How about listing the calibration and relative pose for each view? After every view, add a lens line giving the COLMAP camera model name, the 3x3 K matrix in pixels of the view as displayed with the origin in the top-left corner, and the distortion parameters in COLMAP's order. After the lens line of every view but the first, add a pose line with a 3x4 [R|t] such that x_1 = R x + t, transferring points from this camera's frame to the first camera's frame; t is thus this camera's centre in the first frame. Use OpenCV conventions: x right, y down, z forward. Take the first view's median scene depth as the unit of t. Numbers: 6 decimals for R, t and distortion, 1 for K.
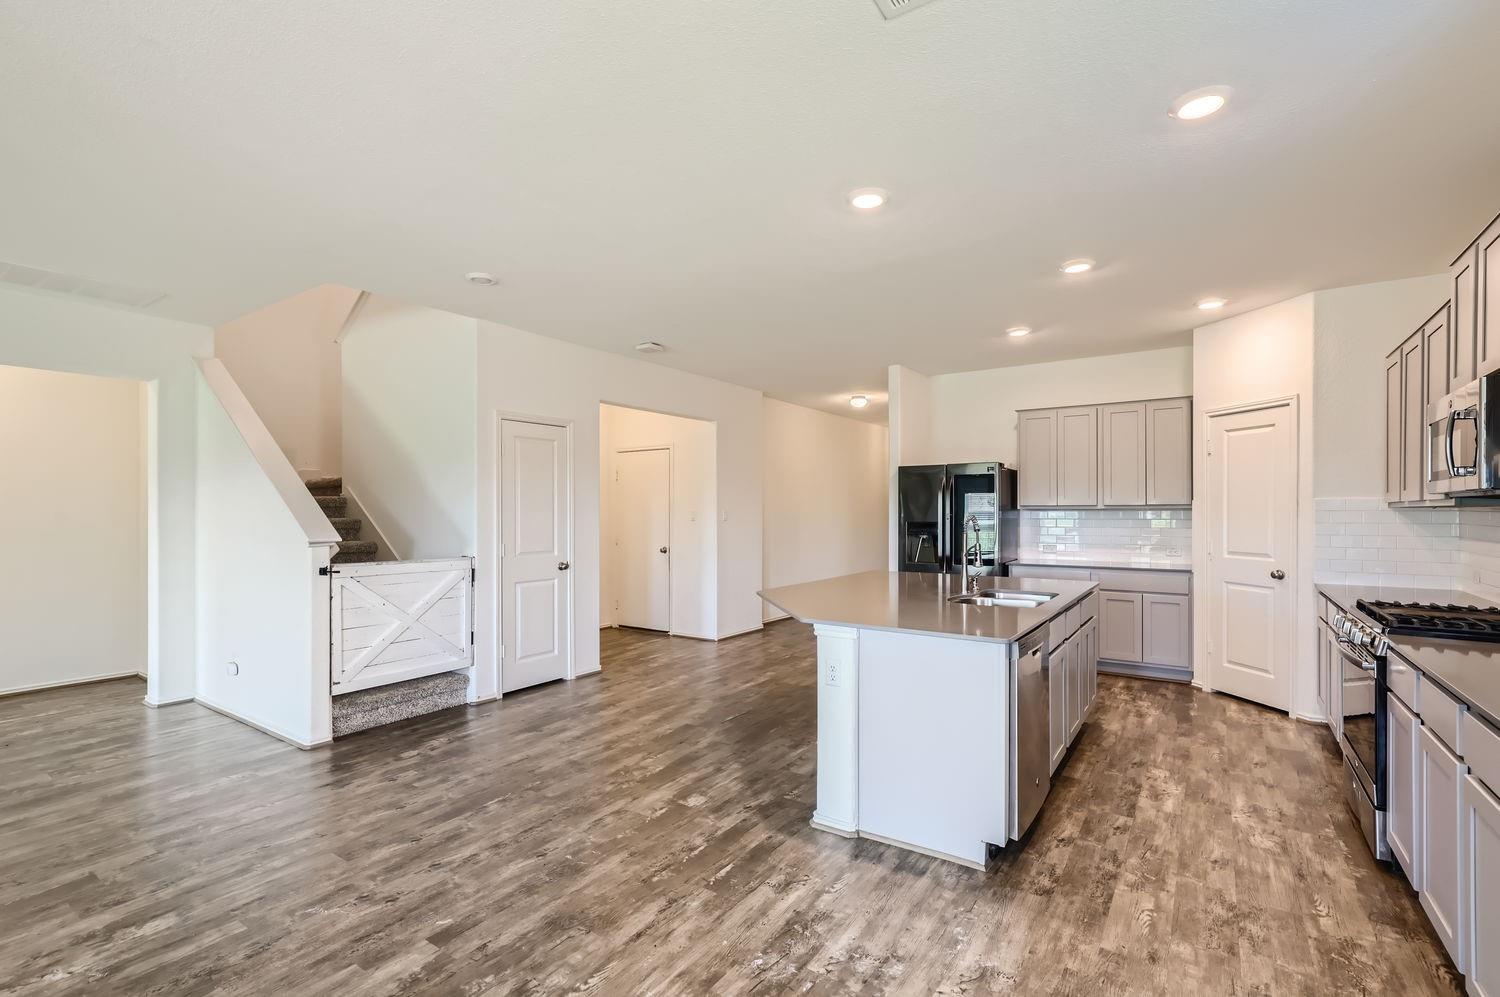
lens RADIAL K [[678.2, 0, 750.8], [0, 678.2, 506.0], [0, 0, 1]] dist [-0.000234, 0.005668]
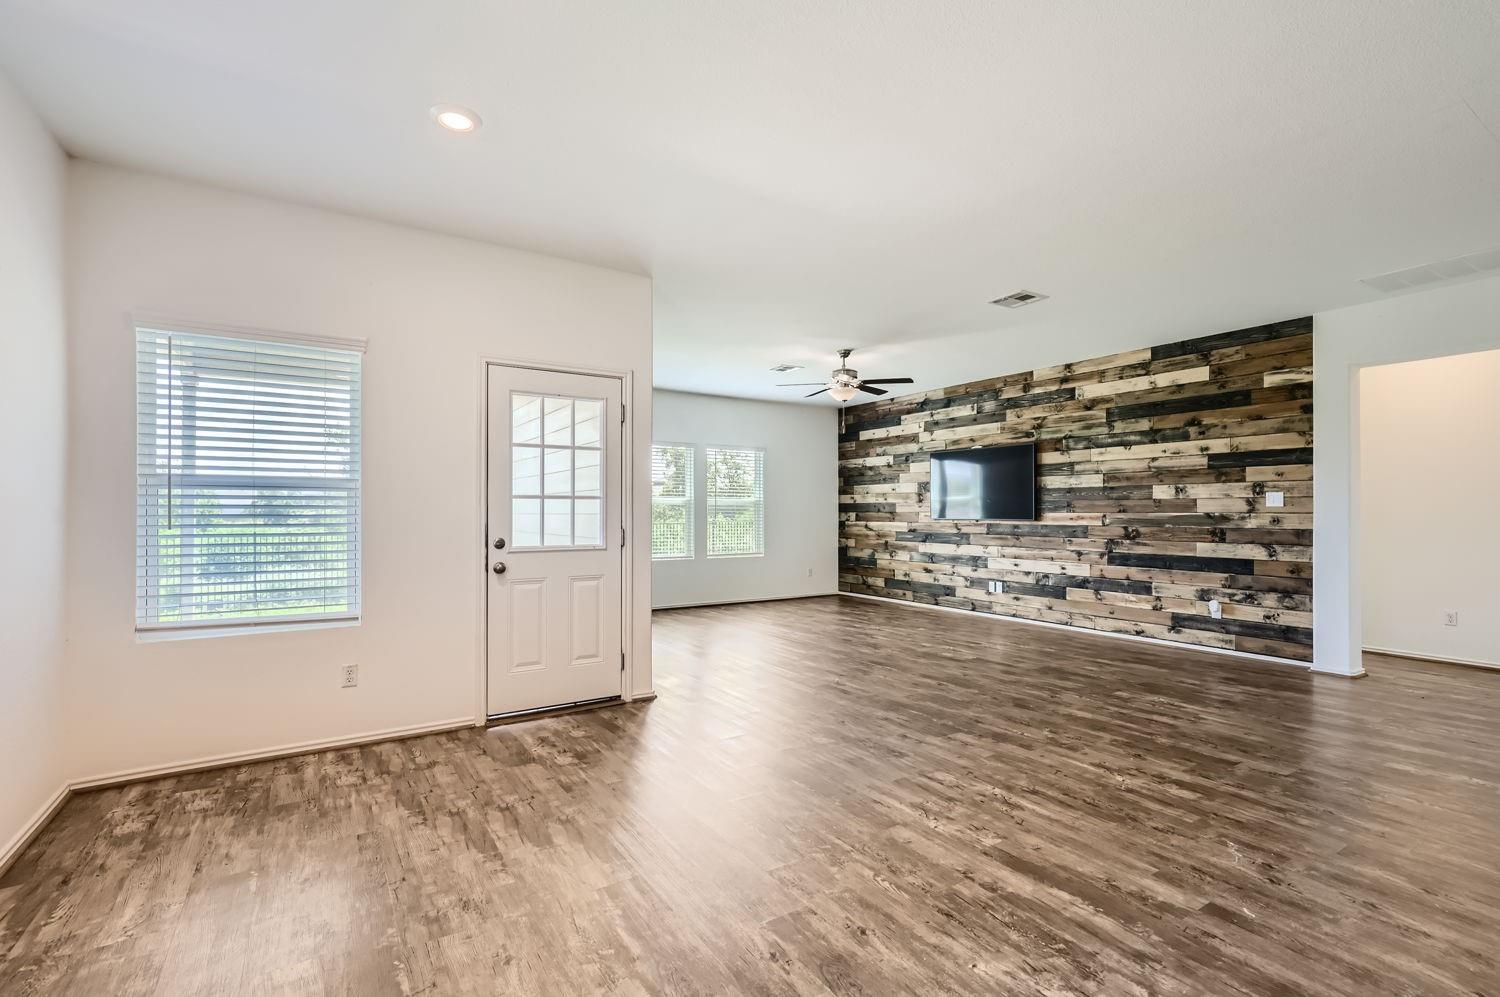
lens RADIAL K [[678.2, 0, 759.3], [0, 678.2, 503.9], [0, 0, 1]] dist [-0.000234, 0.005668]
pose [[-0.379836, -0.011033, -0.924988, 0.597331], [0.006868, 0.999868, -0.014747, 0.064874], [0.925028, -0.011954, -0.379710, 0.681760]]
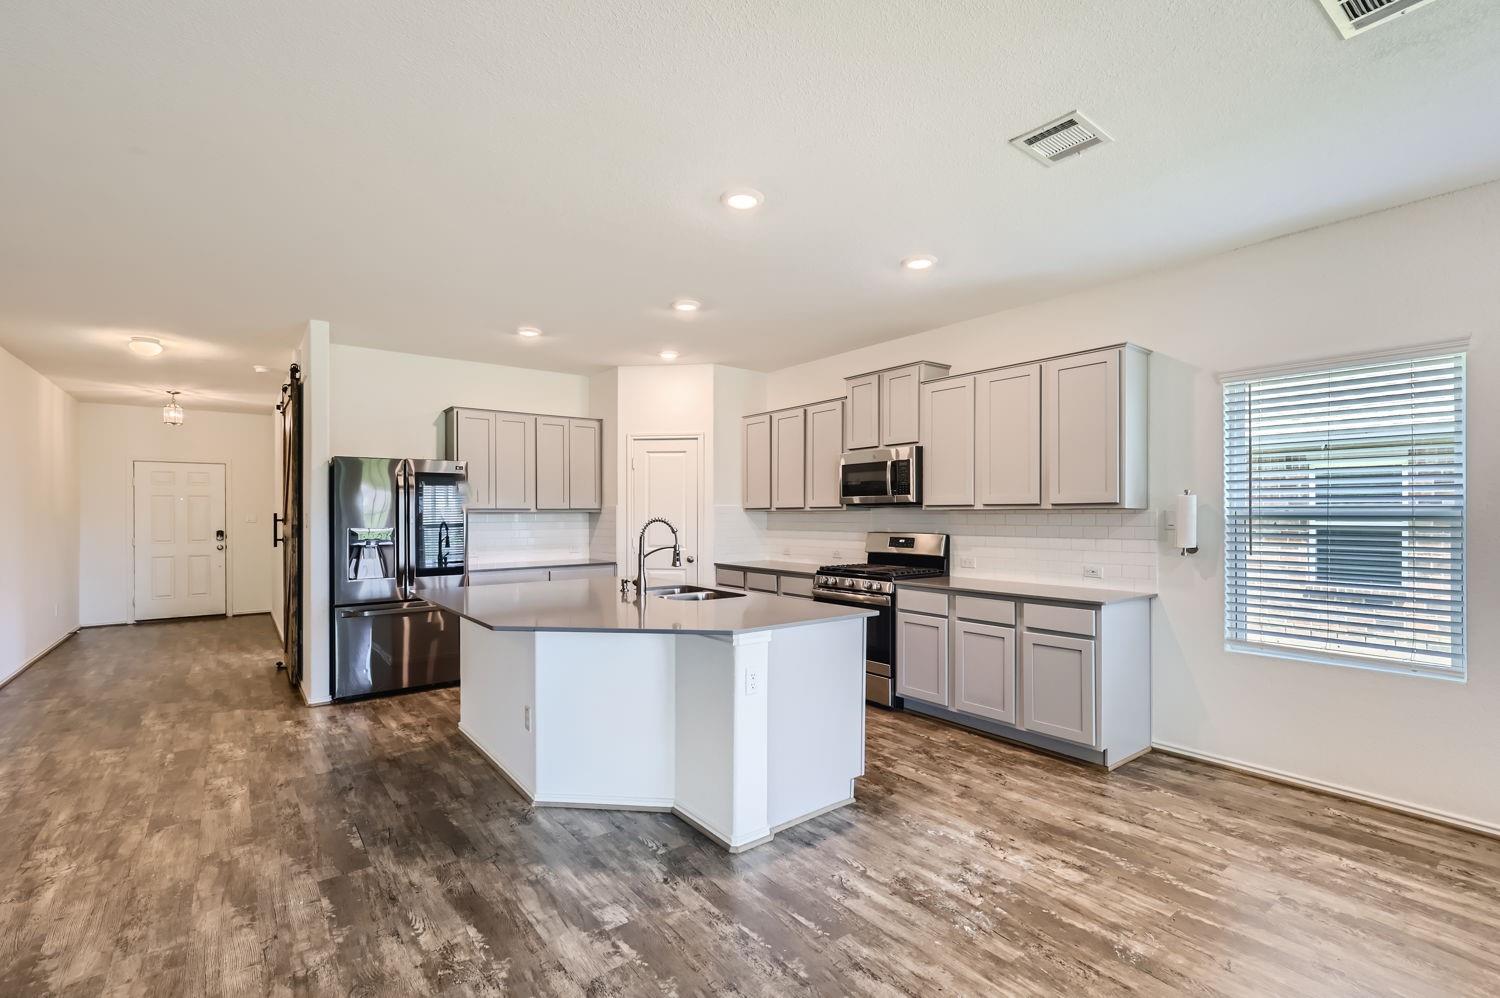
lens RADIAL K [[678.2, 0, 749.1], [0, 678.2, 503.0], [0, 0, 1]] dist [-0.000234, 0.005668]
pose [[0.308946, 0.015067, 0.950960, -0.945438], [-0.004231, 0.999886, -0.014468, 0.008318], [-0.951070, 0.000446, 0.308974, 0.829855]]
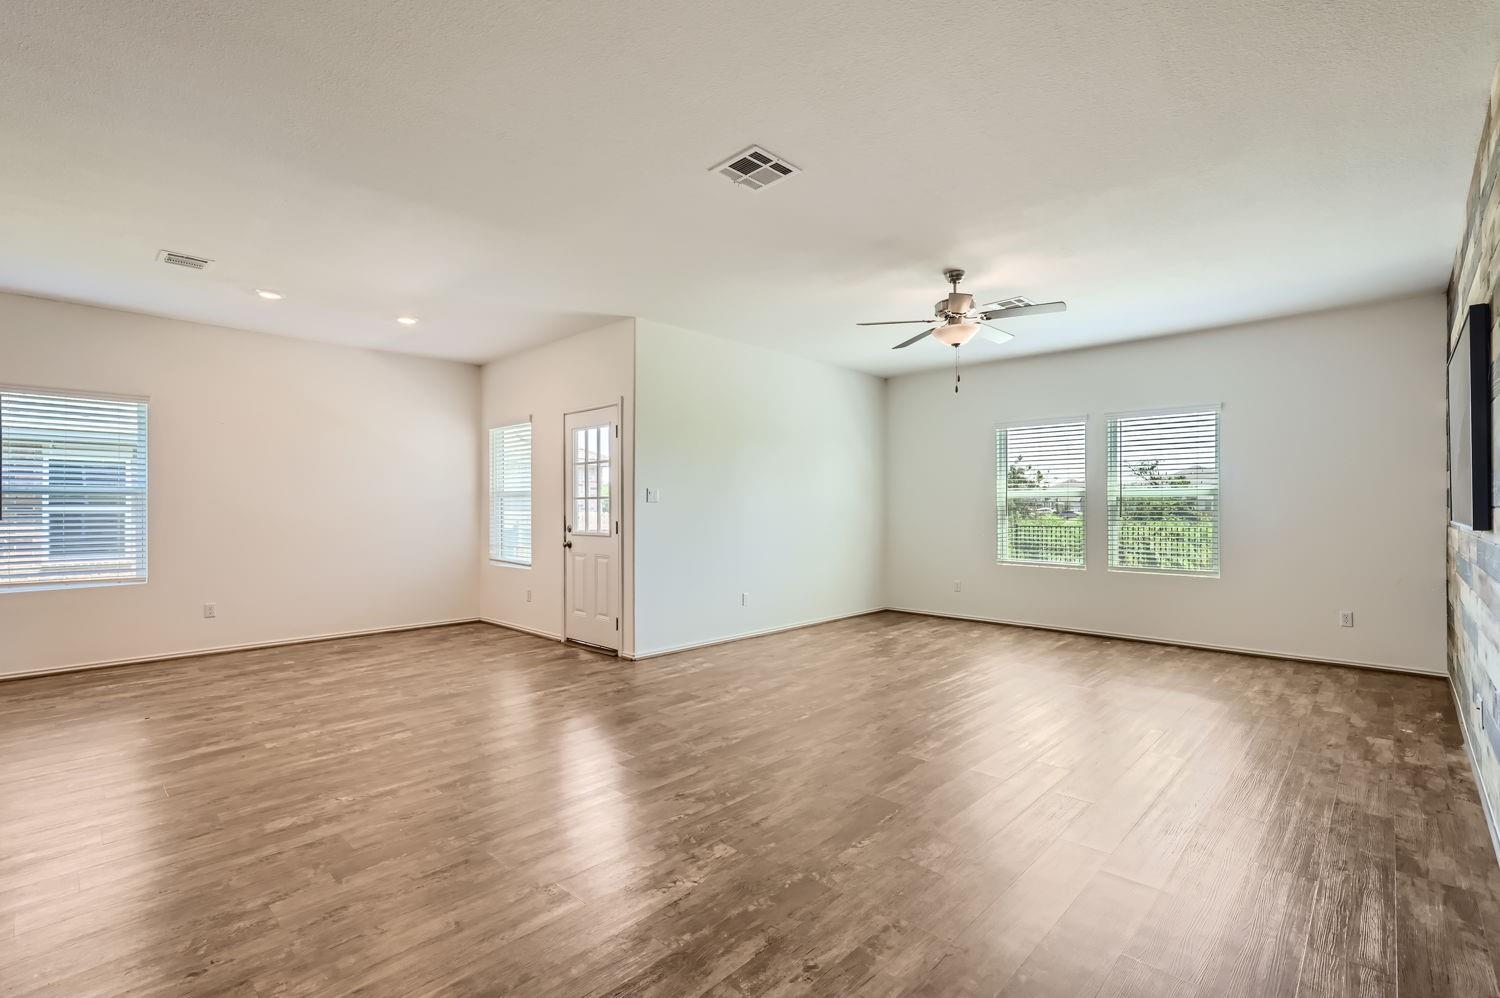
lens RADIAL K [[678.2, 0, 745.6], [0, 678.2, 500.6], [0, 0, 1]] dist [-0.000234, 0.005668]
pose [[-0.986333, 0.004460, 0.164702, -1.683649], [0.001184, 0.999800, -0.019982, 0.078769], [-0.164758, -0.019514, -0.986141, 1.846925]]
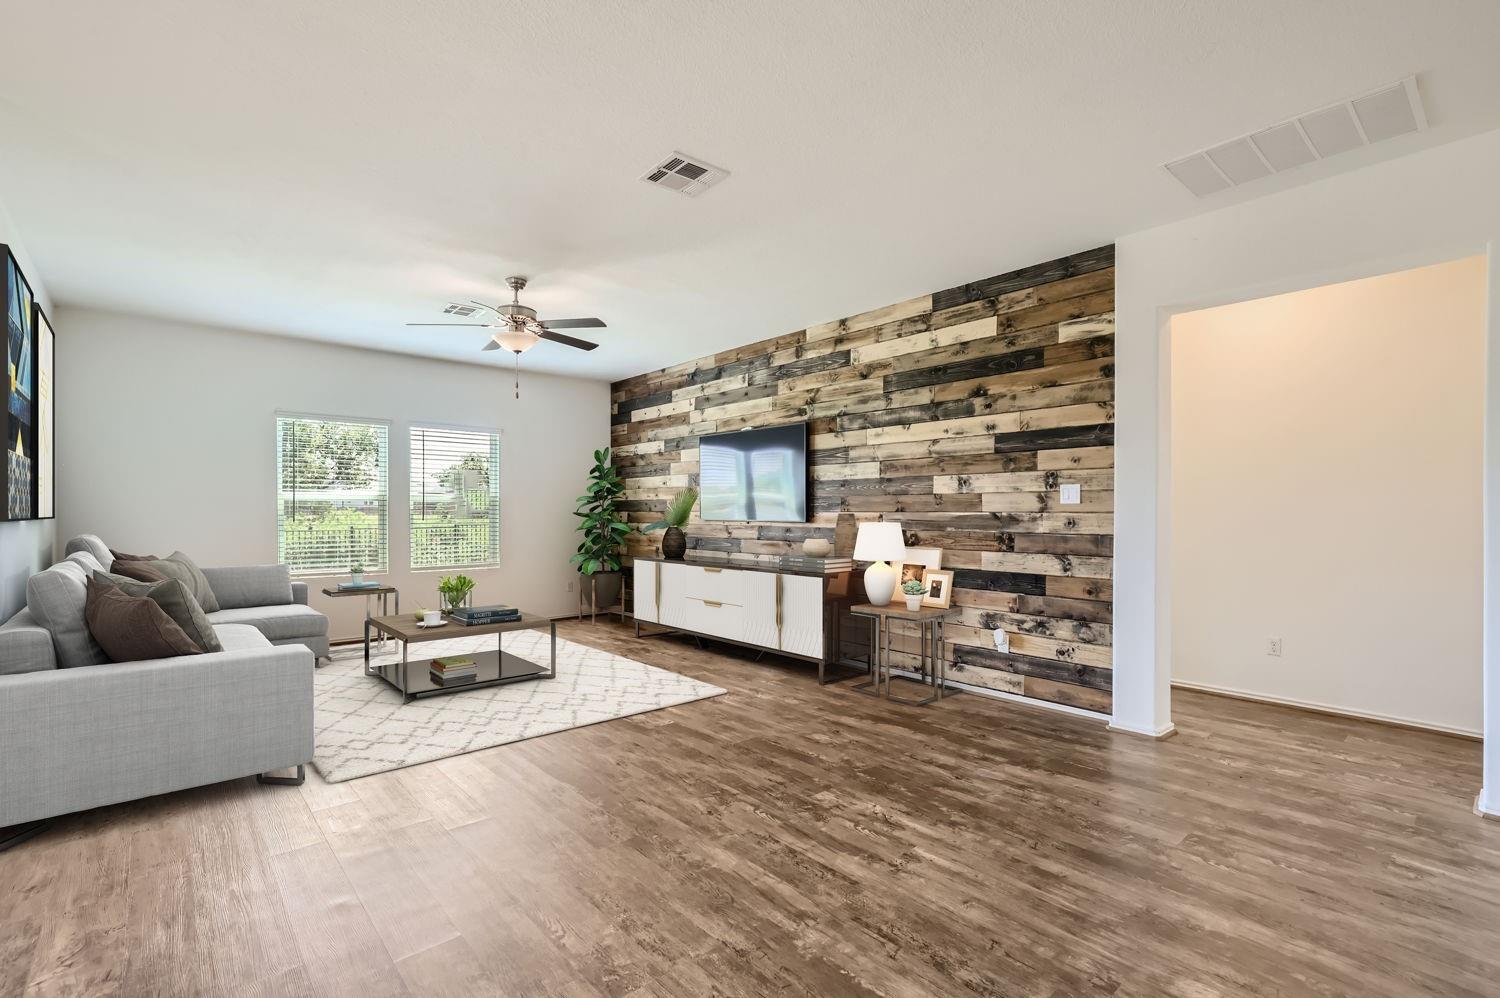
lens RADIAL K [[678.2, 0, 758.7], [0, 678.2, 509.7], [0, 0, 1]] dist [-0.000234, 0.005668]
pose [[-0.239417, -0.002904, -0.970913, -0.319565], [0.006830, 0.999966, -0.004675, 0.069350], [0.970893, -0.007750, -0.239389, 1.057584]]
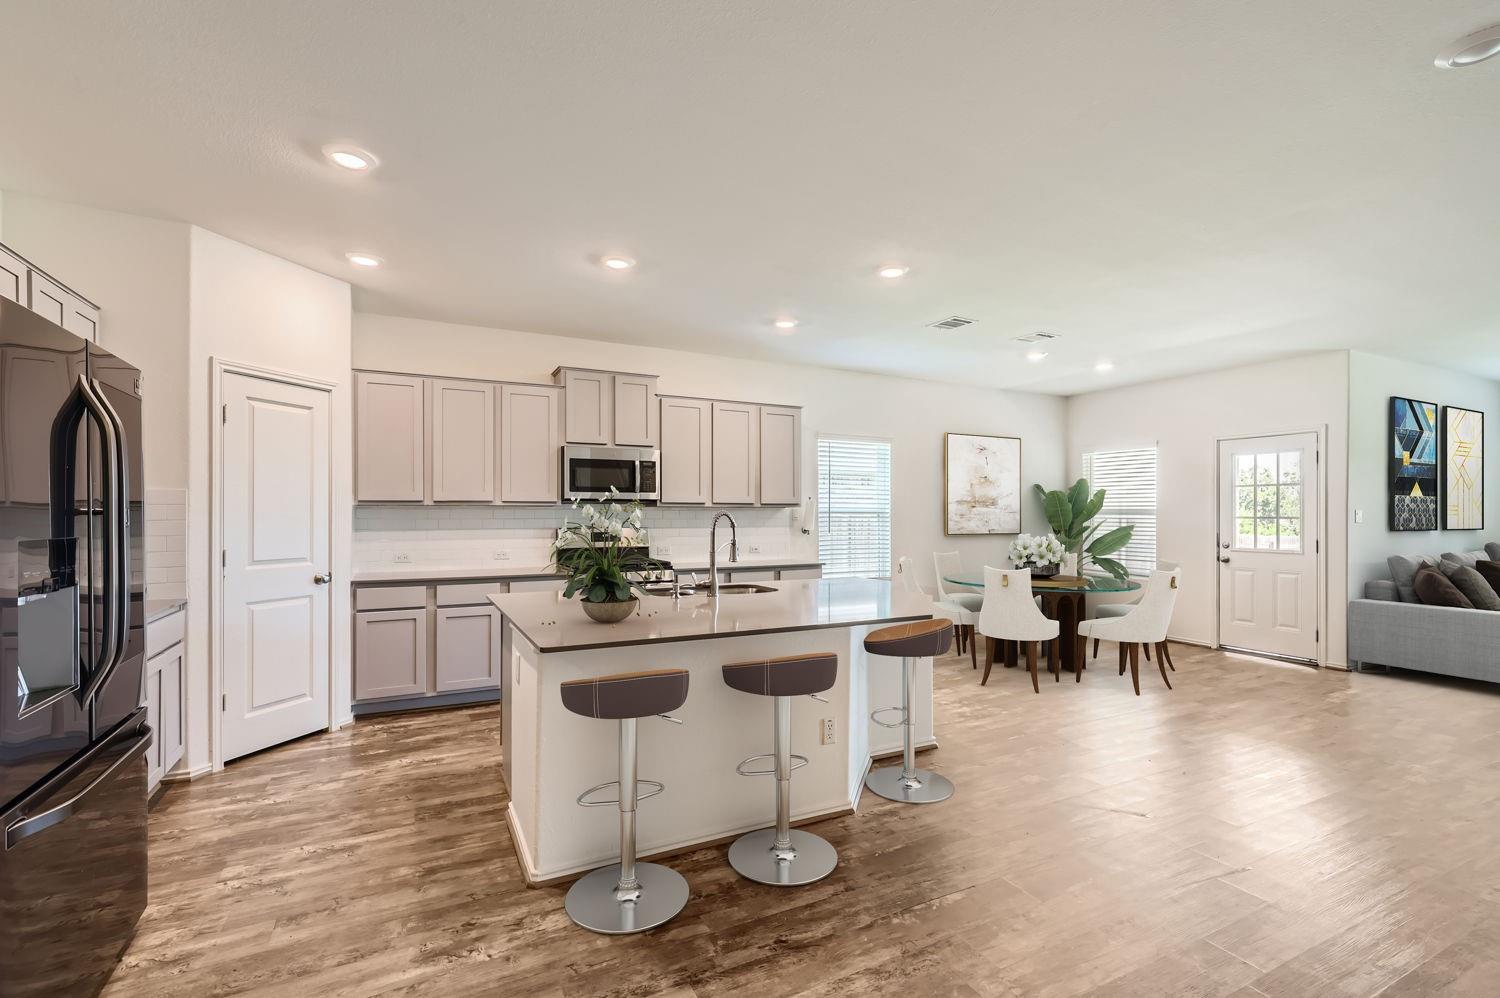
lens RADIAL K [[678.2, 0, 750.1], [0, 678.2, 511.0], [0, 0, 1]] dist [-0.000234, 0.005668]
pose [[-0.880535, -0.001012, 0.473980, -0.255384], [-0.006008, 0.999941, -0.009025, 0.031436], [-0.473943, -0.010795, -0.880489, 2.793140]]
